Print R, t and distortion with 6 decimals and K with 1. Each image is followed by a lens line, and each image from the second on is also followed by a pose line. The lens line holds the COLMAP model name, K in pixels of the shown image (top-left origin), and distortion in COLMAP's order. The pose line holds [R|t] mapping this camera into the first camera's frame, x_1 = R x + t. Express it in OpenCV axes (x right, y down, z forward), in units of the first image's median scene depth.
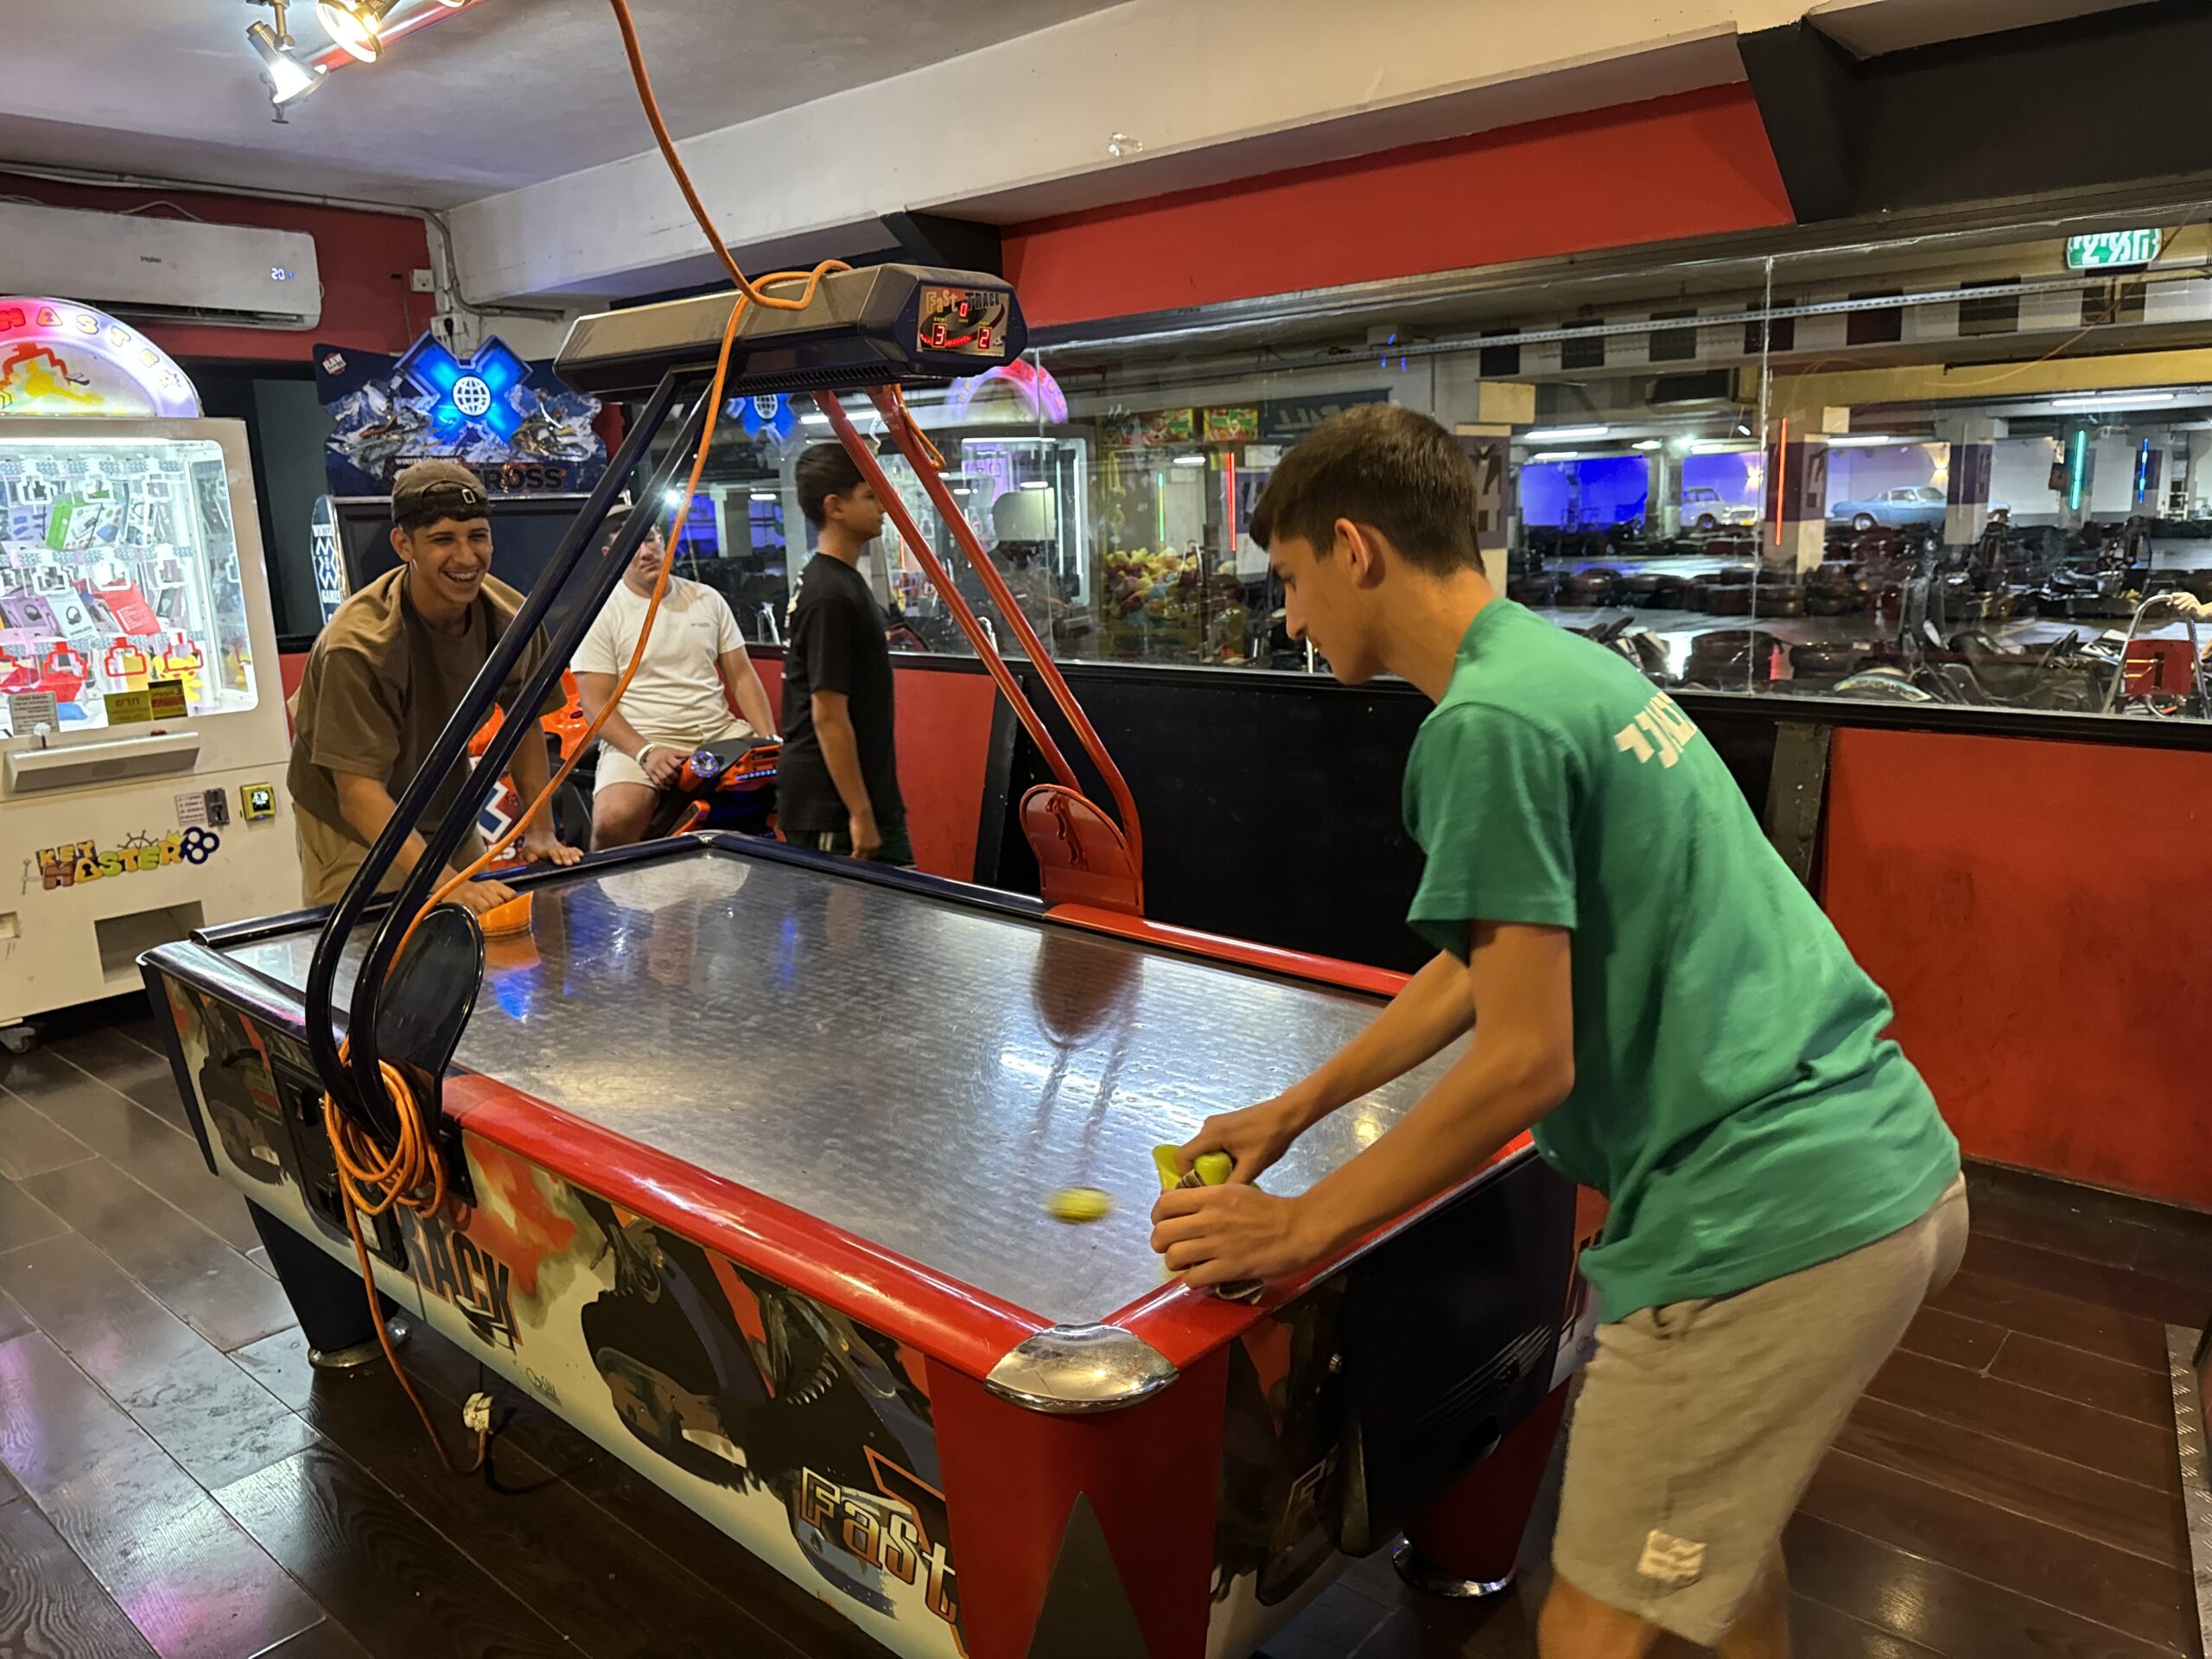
lens RADIAL K [[1559.8, 0, 1094.9], [0, 1559.8, 823.1], [0, 0, 1]] dist [0.048656, -0.051896]
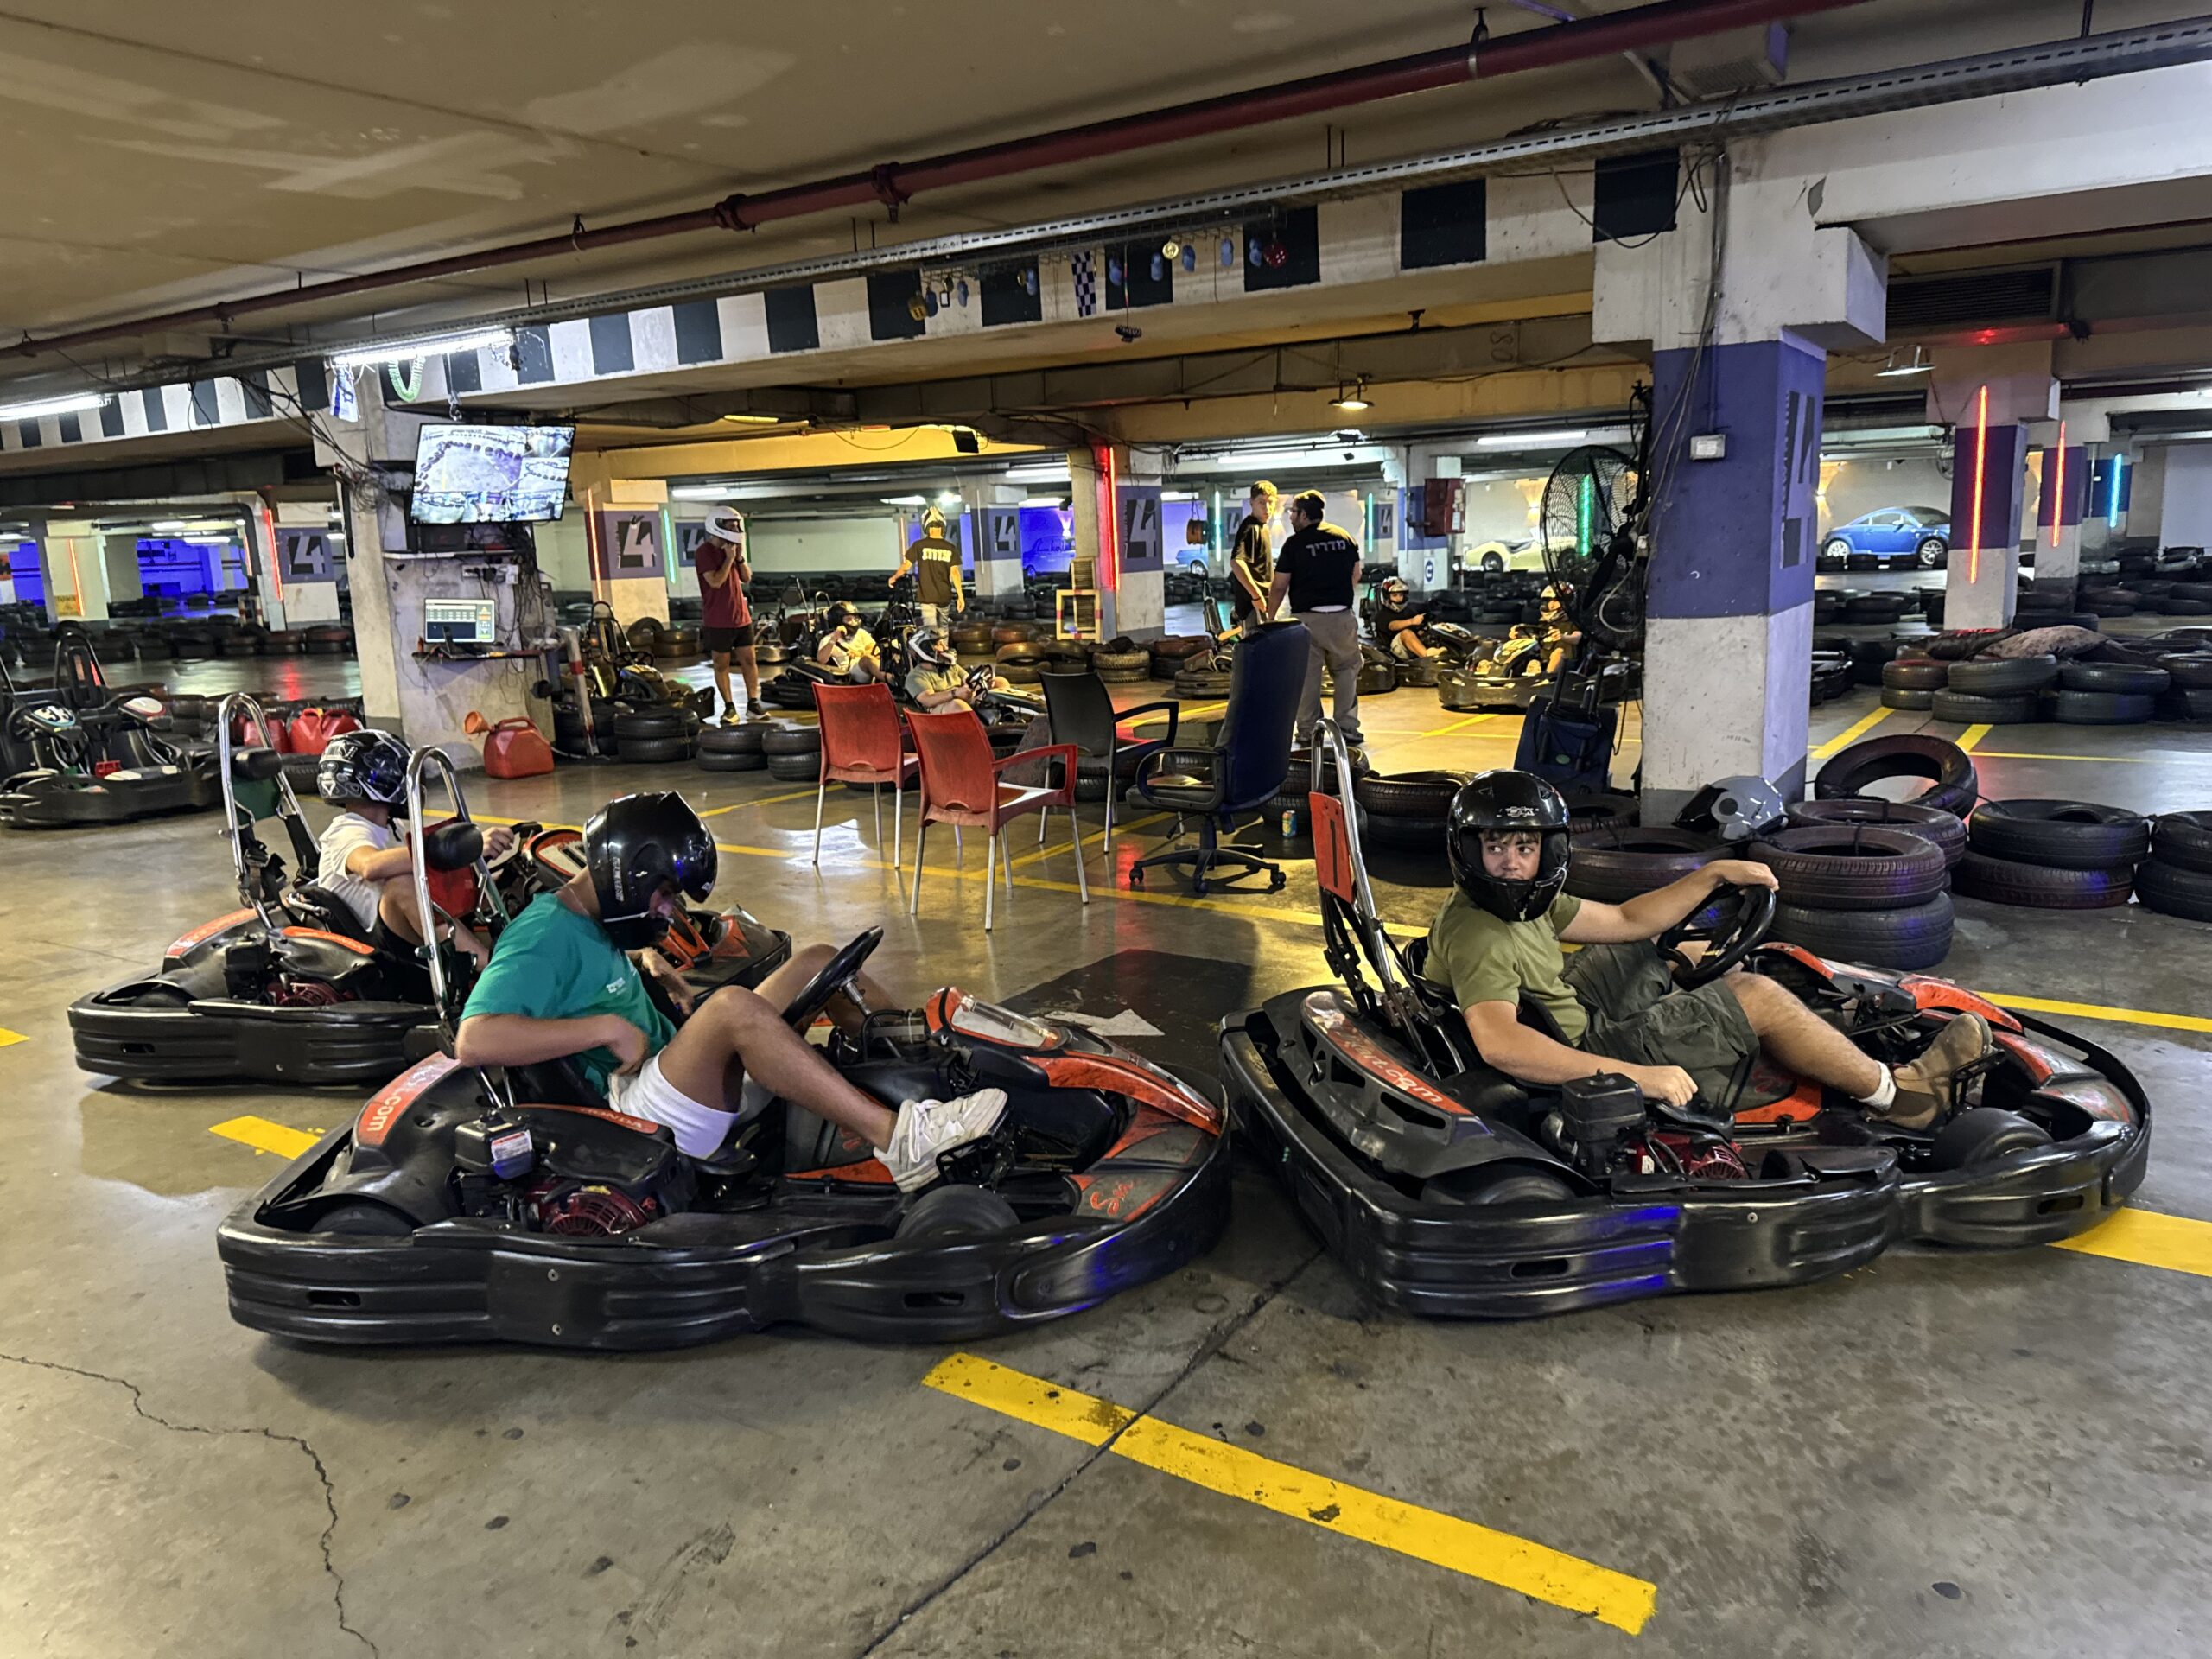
lens RADIAL K [[1559.8, 0, 1111.5], [0, 1559.8, 837.8], [0, 0, 1]] dist [0.048656, -0.051896]
pose [[0.991180, -0.027923, 0.129547, 2.551921], [0.029537, 0.999508, -0.010555, 0.068758], [-0.129188, 0.014289, 0.991517, -0.674833]]
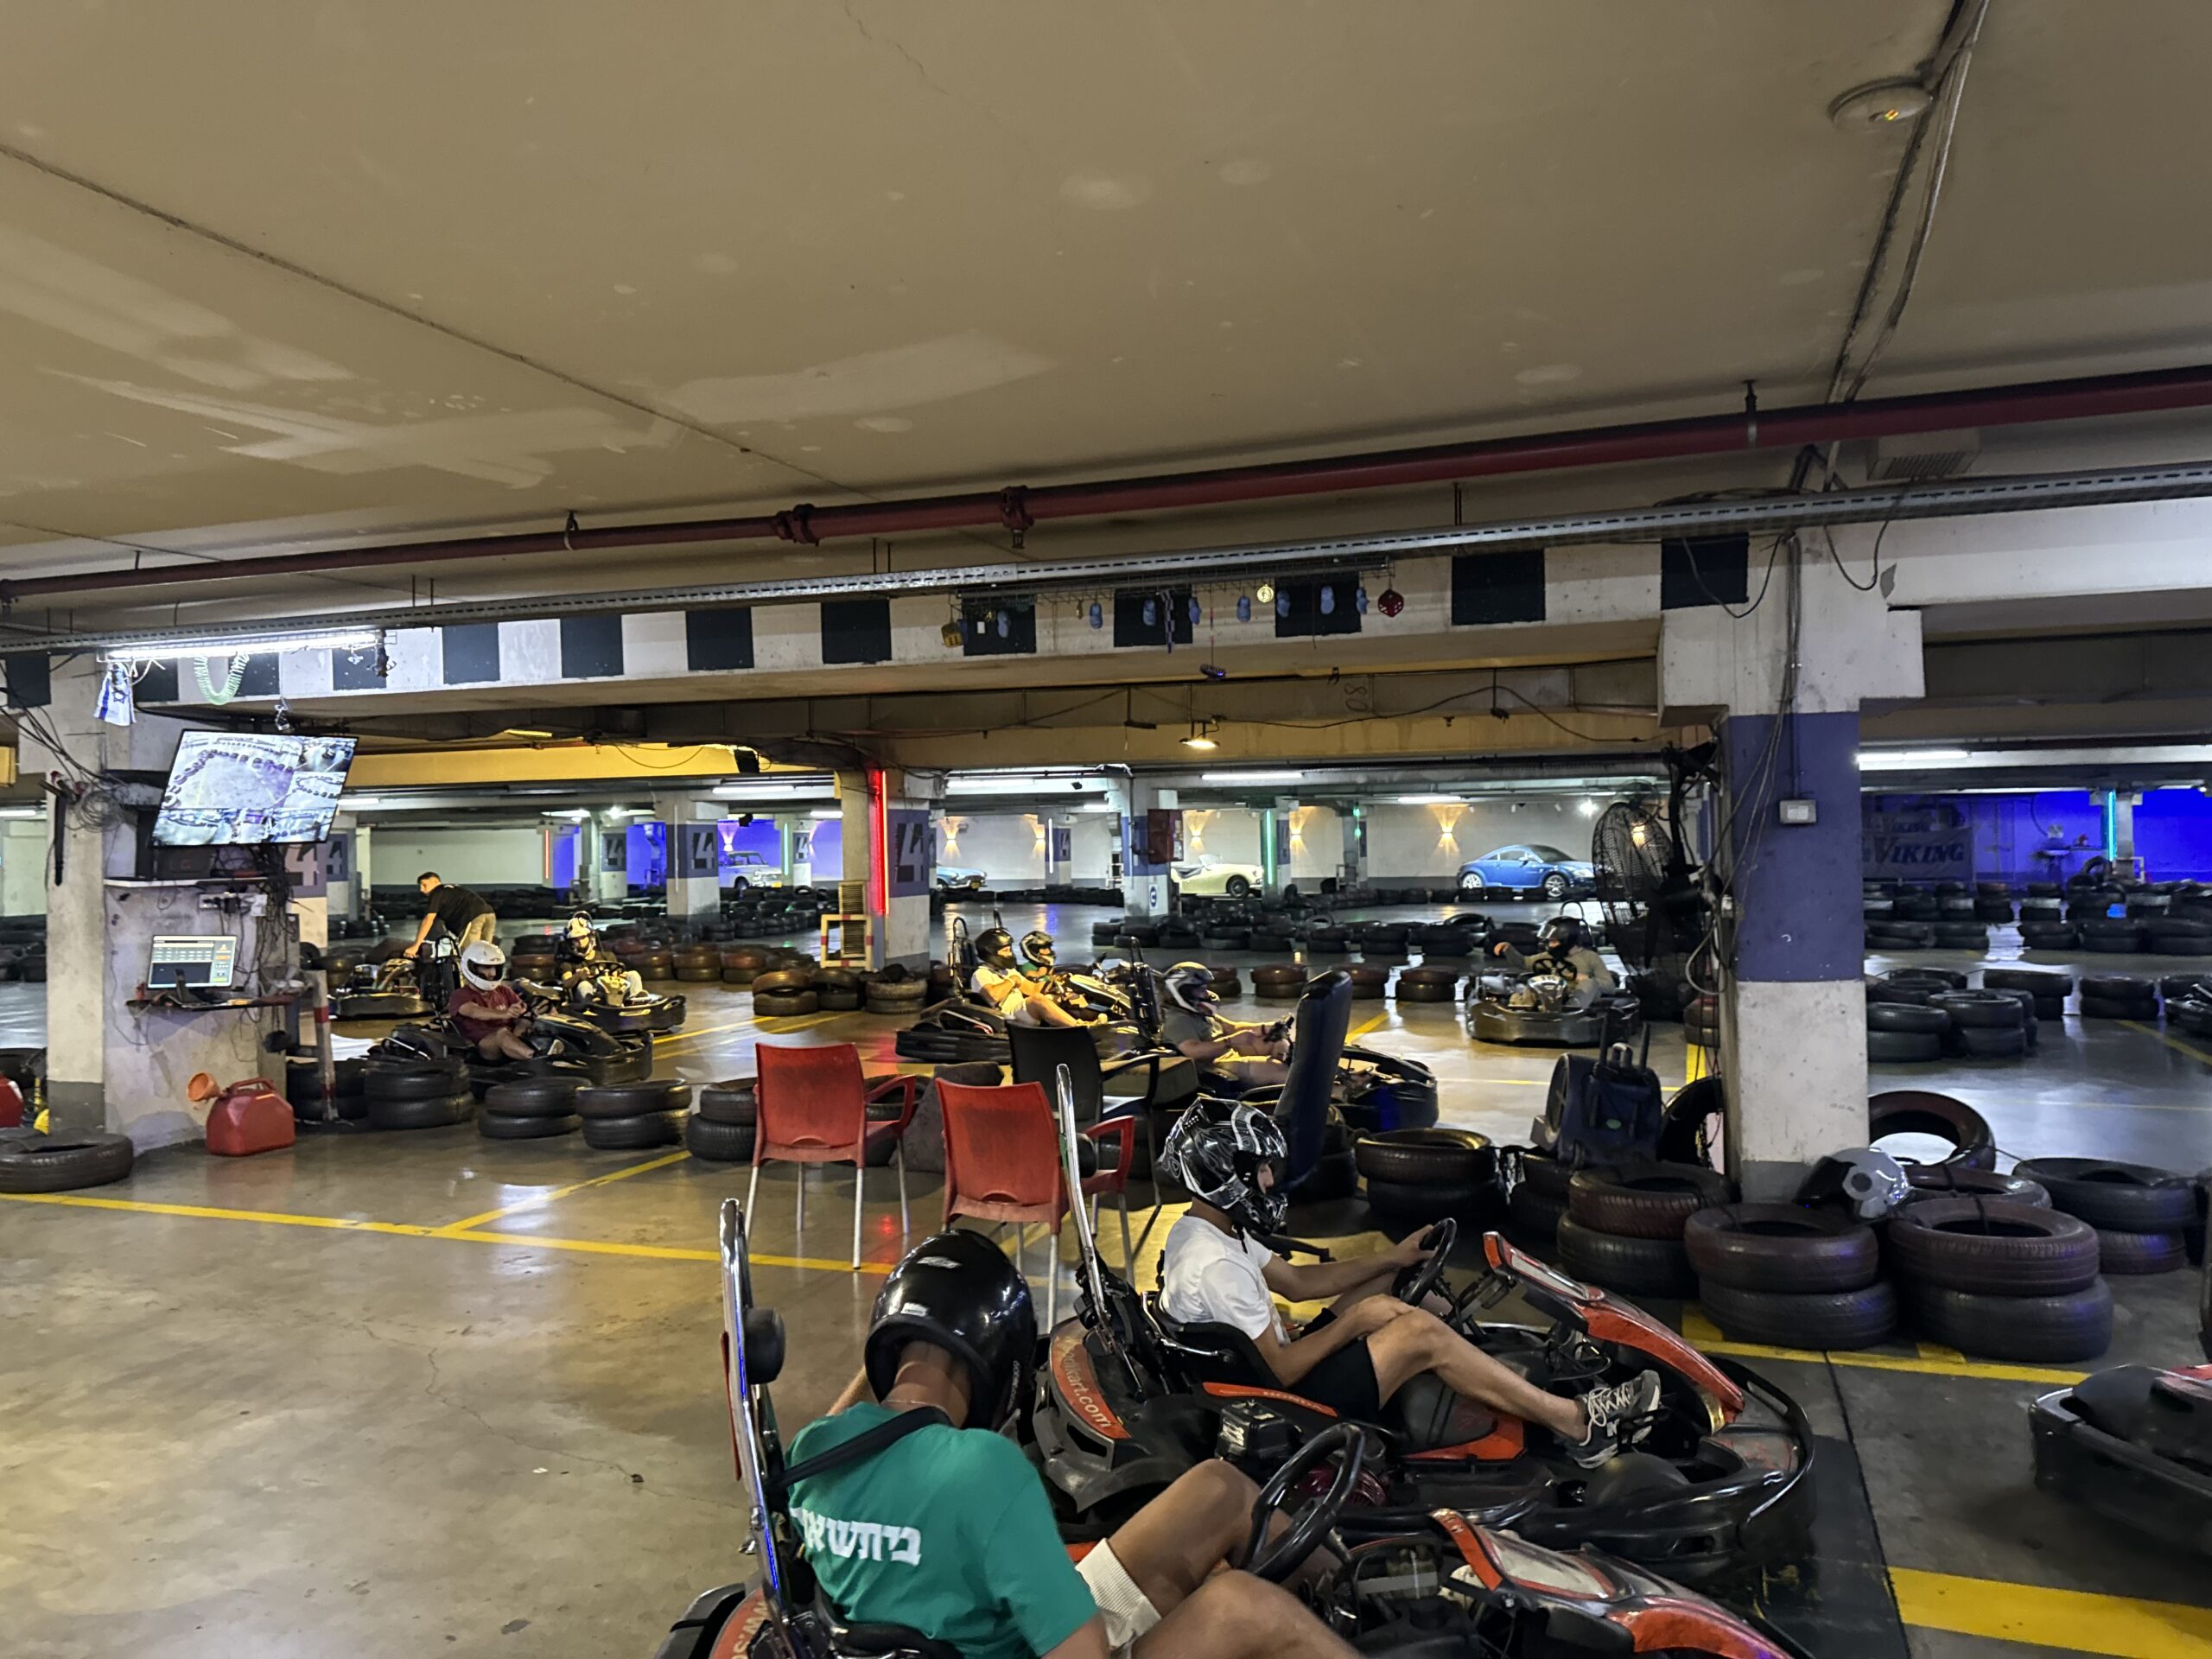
lens RADIAL K [[1559.8, 0, 1123.2], [0, 1559.8, 817.7], [0, 0, 1]] dist [0.048656, -0.051896]
pose [[0.929027, 0.023180, 0.369284, 2.271516], [0.059369, 0.975766, -0.210608, 0.001805], [-0.365217, 0.217585, 0.905137, -0.455569]]
